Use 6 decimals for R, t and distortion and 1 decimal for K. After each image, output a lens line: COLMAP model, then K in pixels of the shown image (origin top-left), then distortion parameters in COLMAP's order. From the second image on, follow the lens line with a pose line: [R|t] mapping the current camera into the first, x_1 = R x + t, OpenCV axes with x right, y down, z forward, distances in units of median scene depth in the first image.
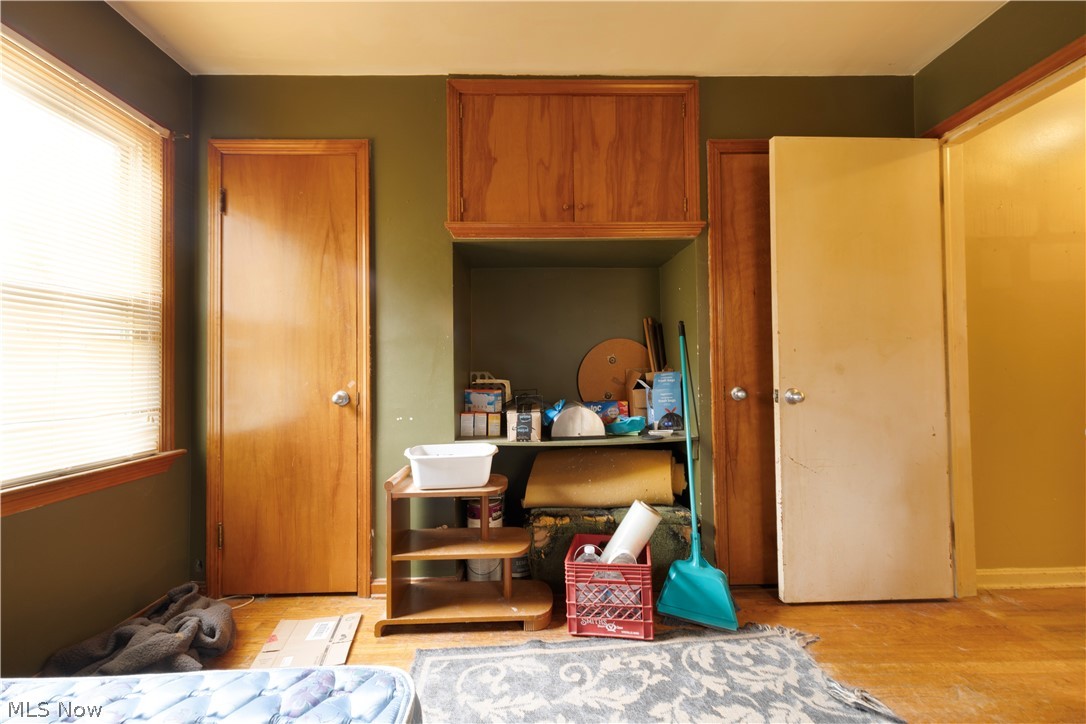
lens RADIAL K [[478.4, 0, 543.0], [0, 478.4, 362.0], [0, 0, 1]] dist [-0.000165, -0.000244]
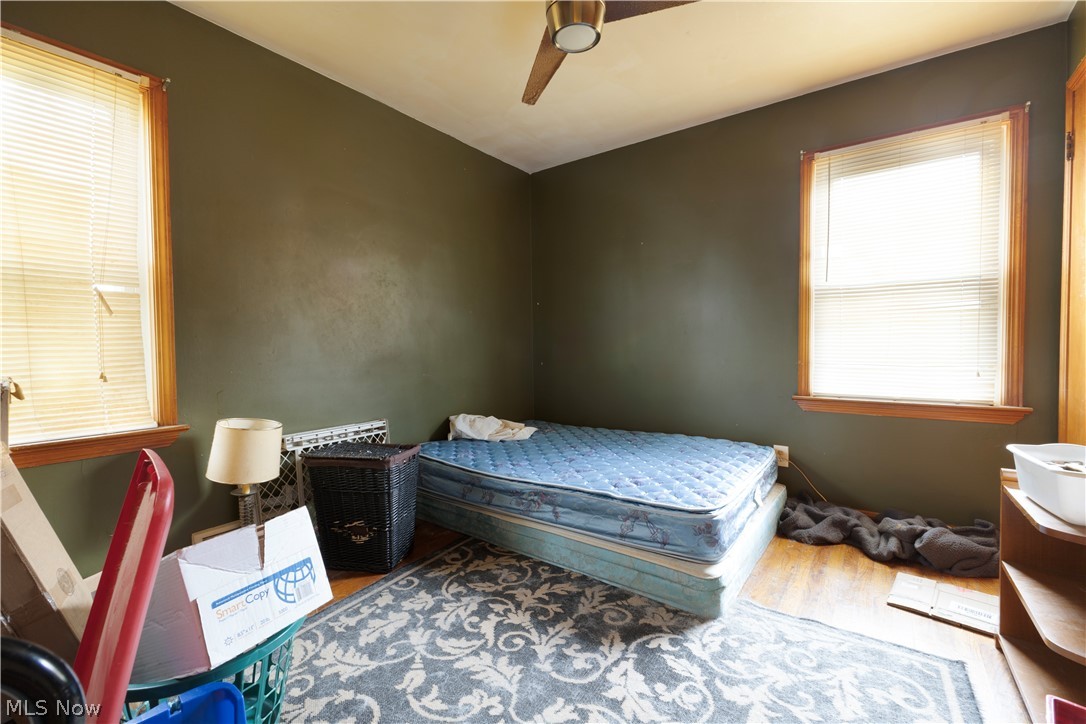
lens RADIAL K [[478.4, 0, 543.0], [0, 478.4, 362.0], [0, 0, 1]] dist [-0.000165, -0.000244]
pose [[-0.633490, 0.047033, -0.772320, 0.806442], [0.030534, 0.998893, 0.035786, 0.008302], [0.773148, -0.000912, -0.634225, 0.905159]]
